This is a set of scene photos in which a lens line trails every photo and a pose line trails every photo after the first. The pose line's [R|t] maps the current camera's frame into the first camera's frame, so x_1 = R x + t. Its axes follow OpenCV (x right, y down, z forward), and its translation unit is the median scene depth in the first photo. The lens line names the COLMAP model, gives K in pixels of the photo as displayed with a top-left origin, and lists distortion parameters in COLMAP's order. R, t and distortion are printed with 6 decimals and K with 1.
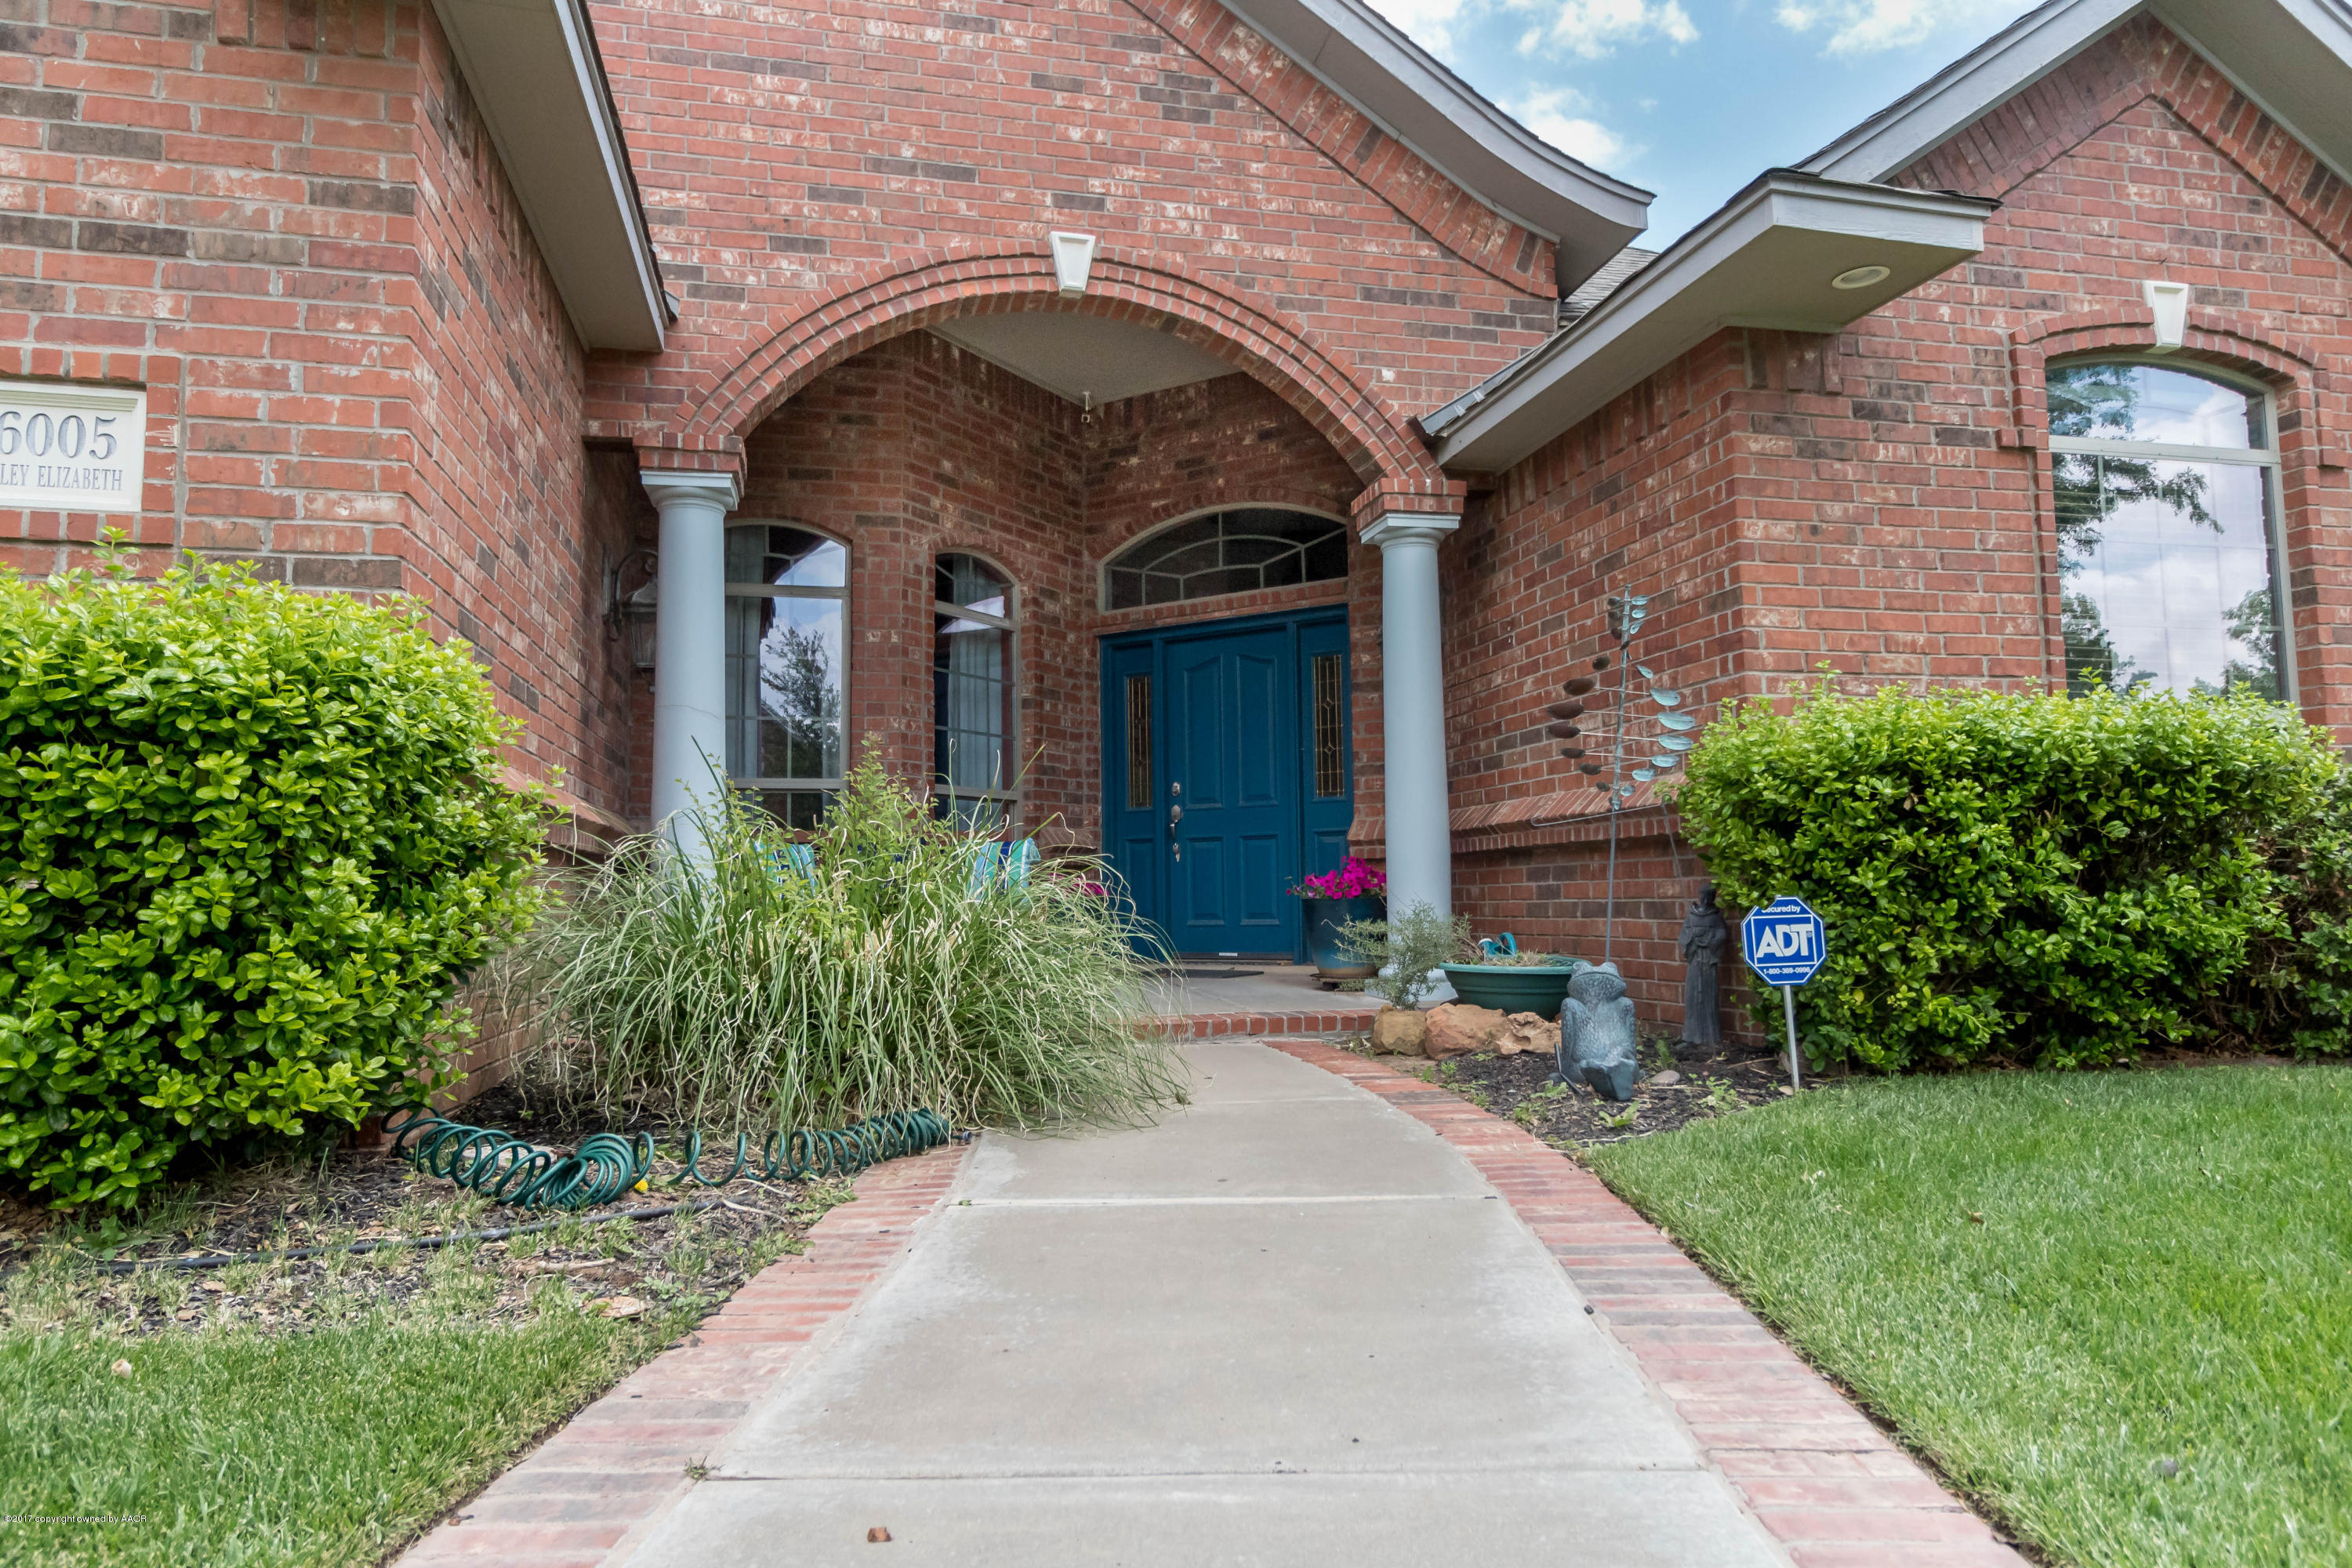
lens RADIAL K [[1445.7, 0, 1171.9], [0, 1445.7, 771.2], [0, 0, 1]] dist [0.027023, 0.004259]
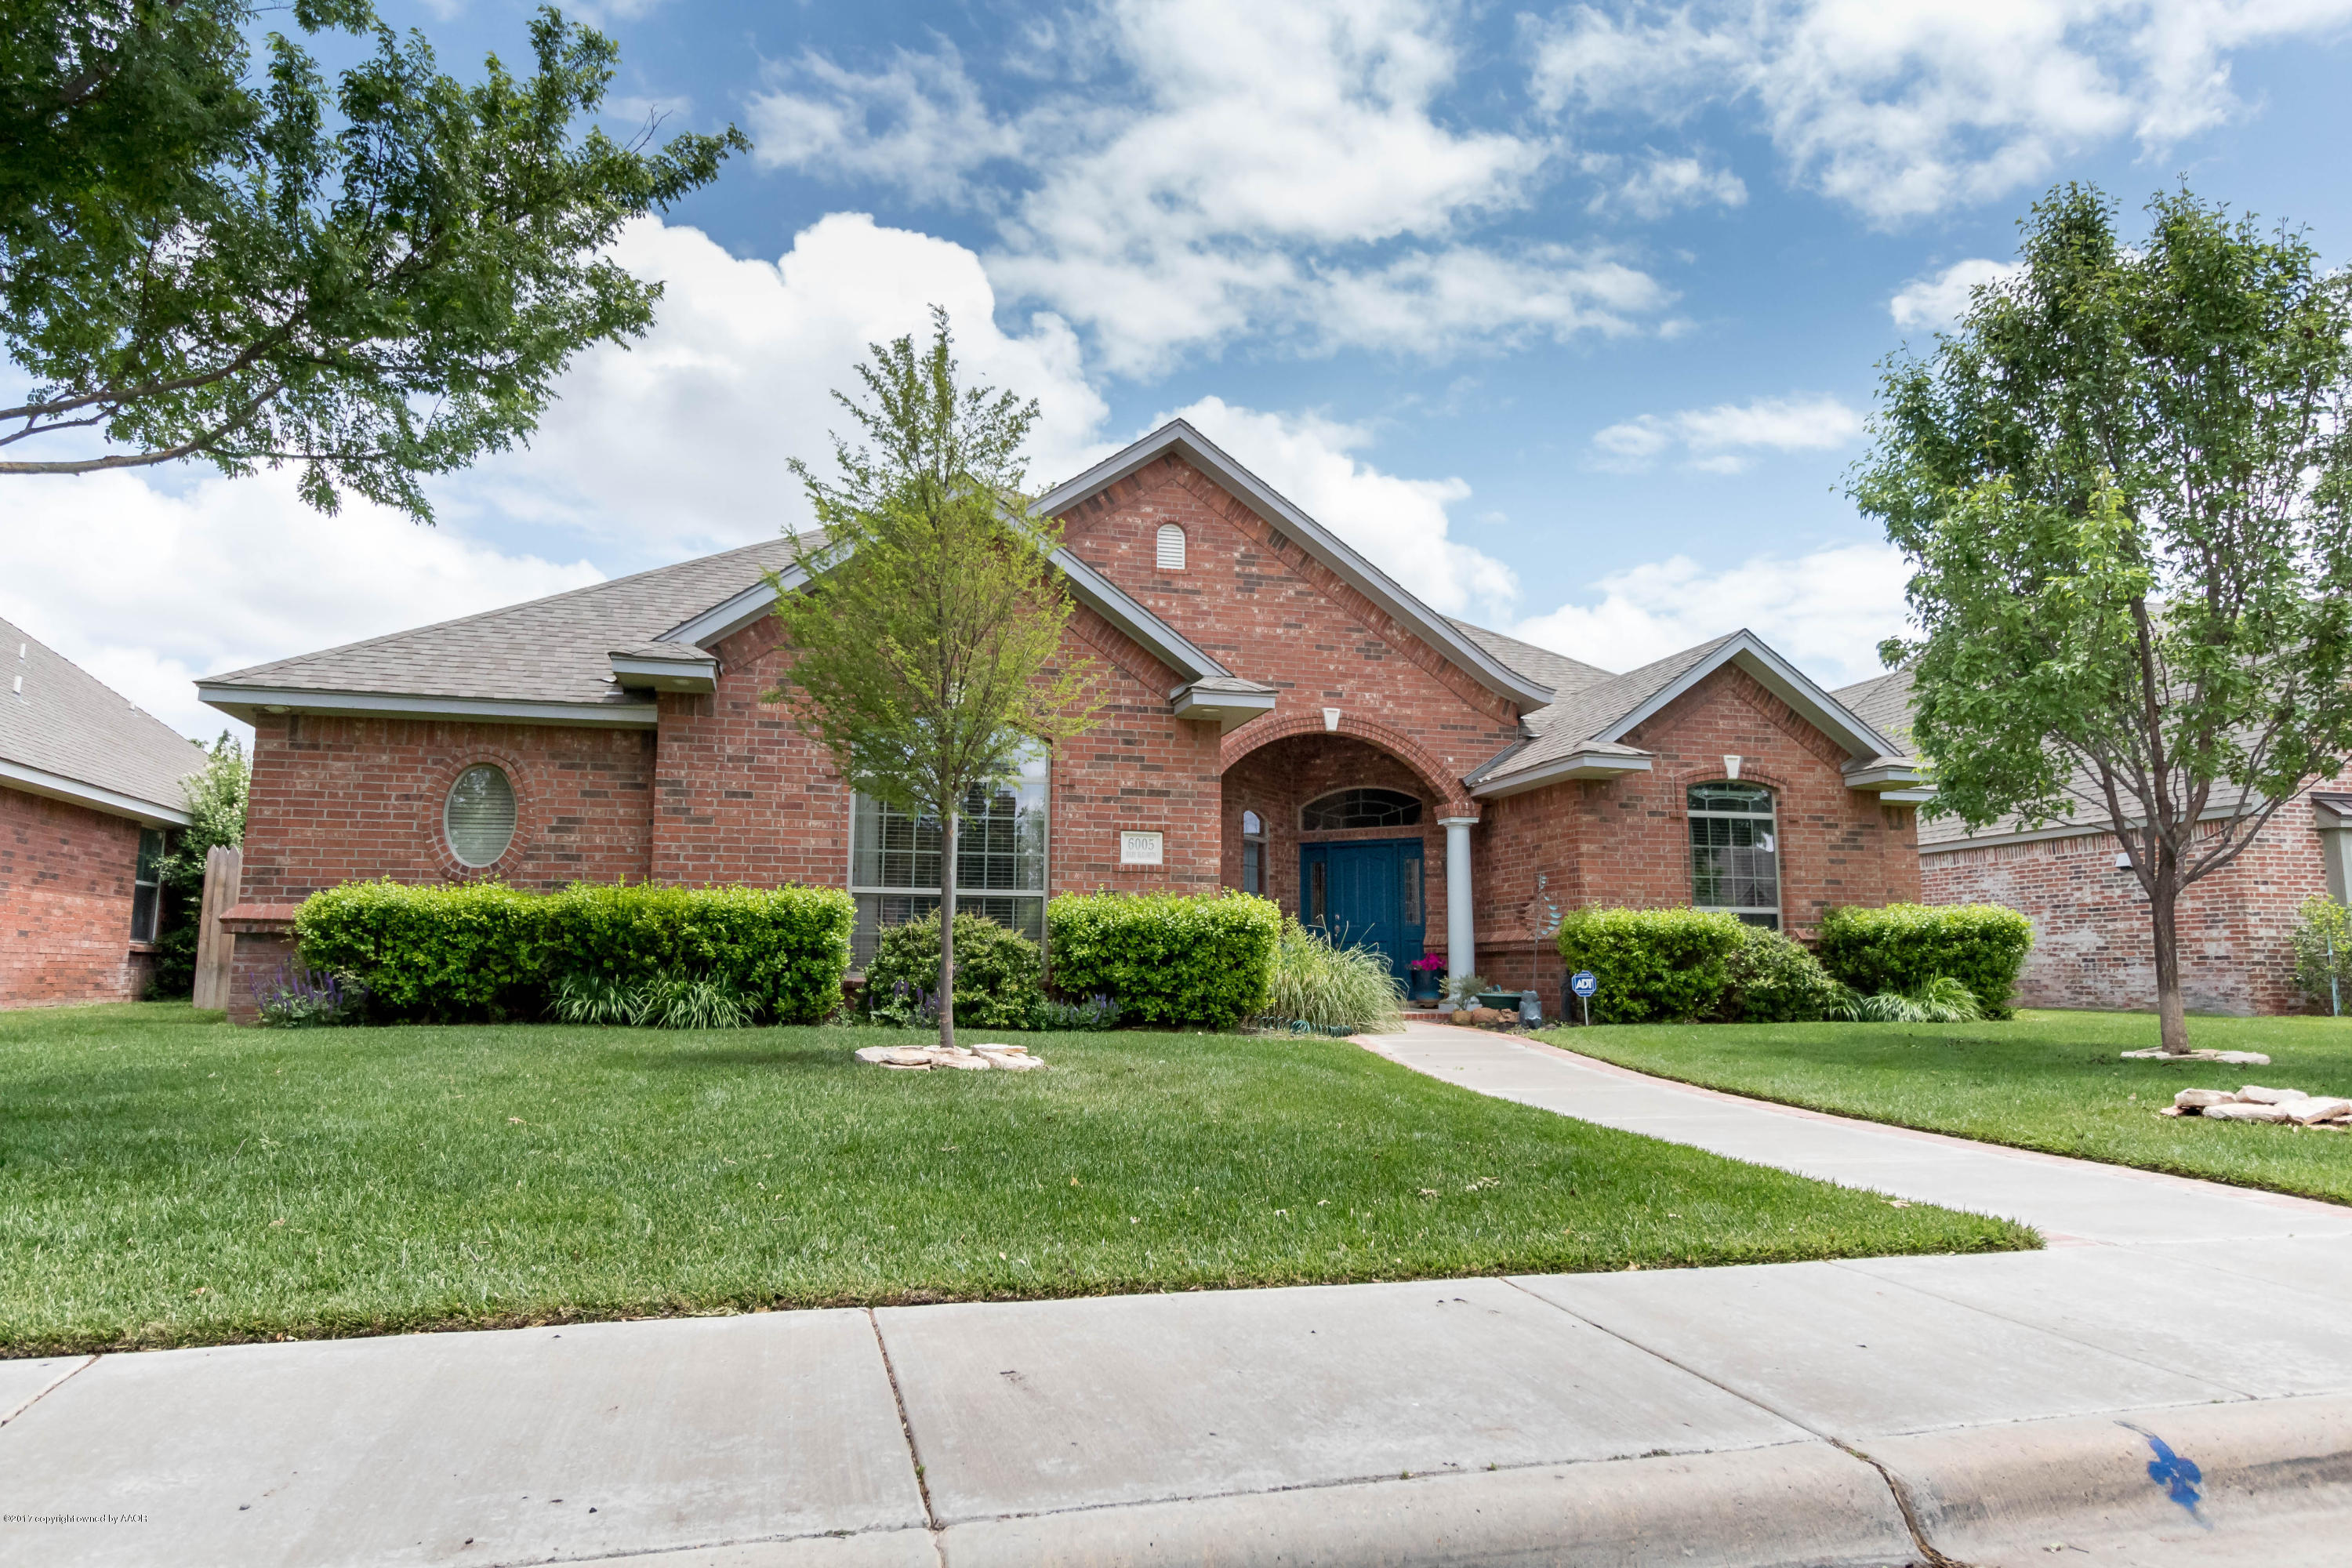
lens RADIAL K [[1445.7, 0, 1157.5], [0, 1445.7, 792.9], [0, 0, 1]] dist [0.027023, 0.004259]
pose [[0.999423, 0.021566, 0.026252, -0.499768], [-0.020634, 0.999164, -0.035279, -0.139636], [-0.026991, 0.034717, 0.999033, -1.756505]]
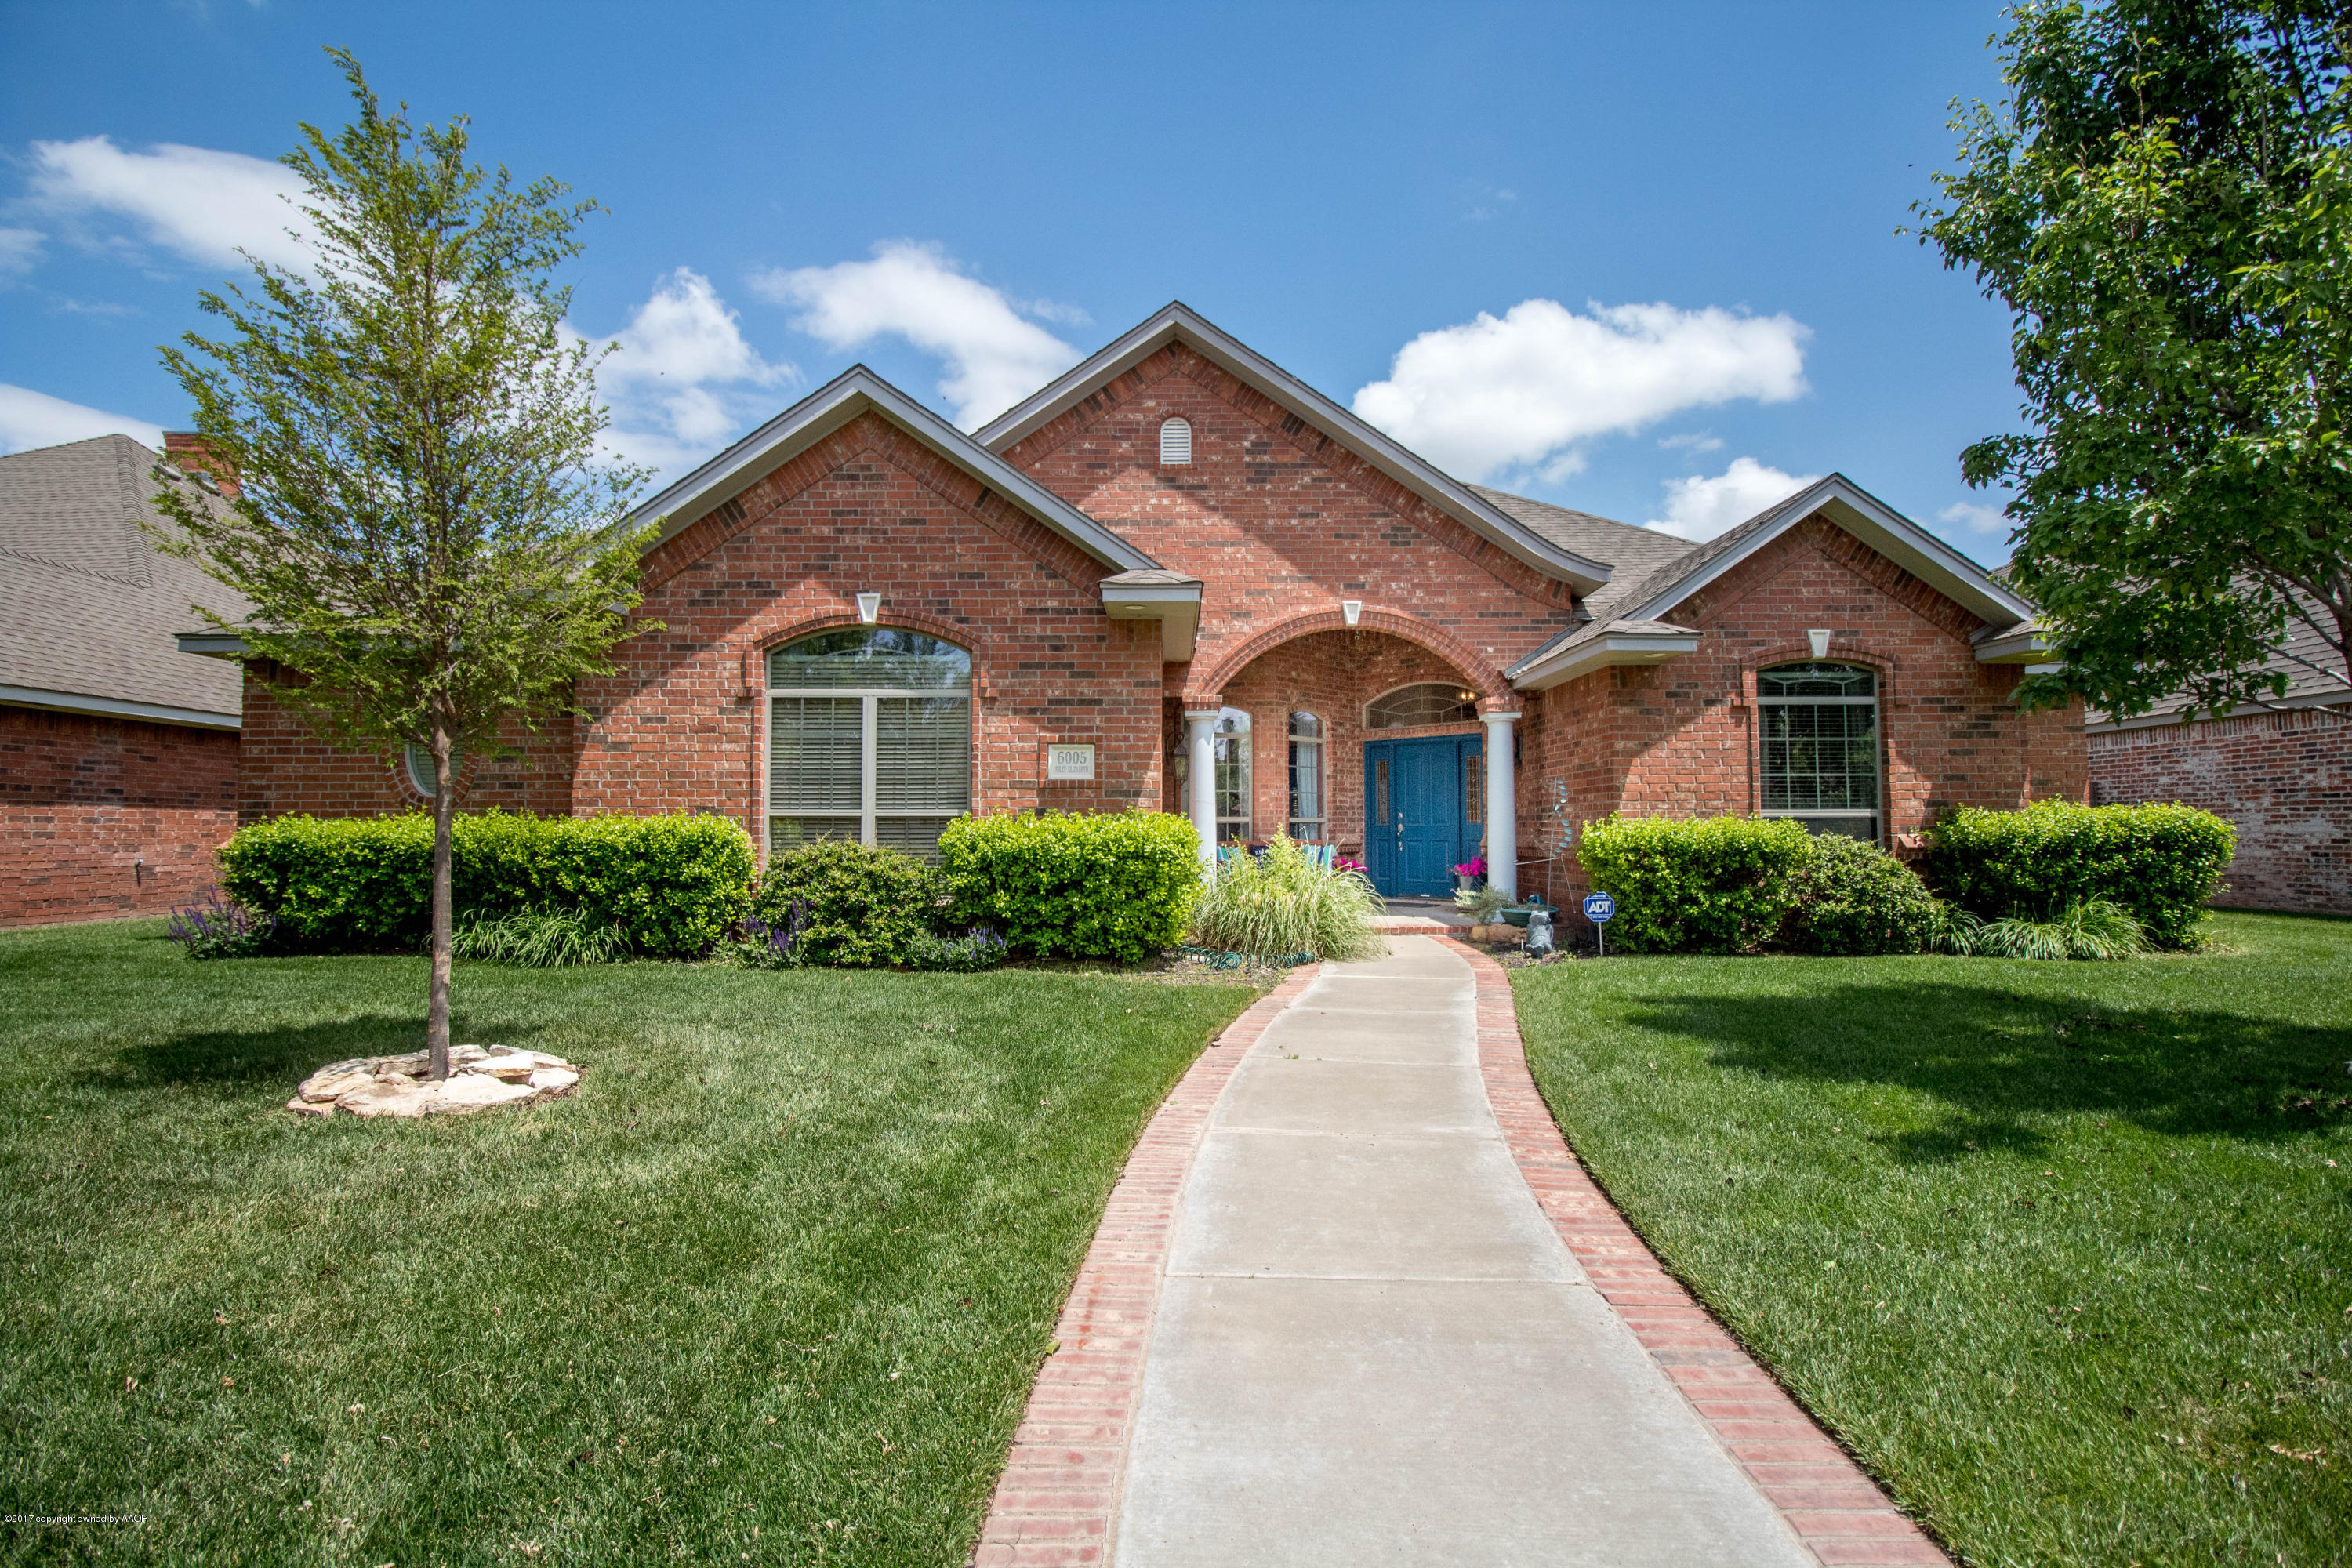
lens RADIAL K [[1085.6, 0, 1168.1], [0, 1085.6, 786.9], [0, 0, 1]] dist [0.000300, 0.001374]
pose [[0.973485, 0.003966, -0.228718, 0.055194], [0.008331, 0.998572, 0.052773, -0.180389], [0.228601, -0.053279, 0.972061, -0.957487]]
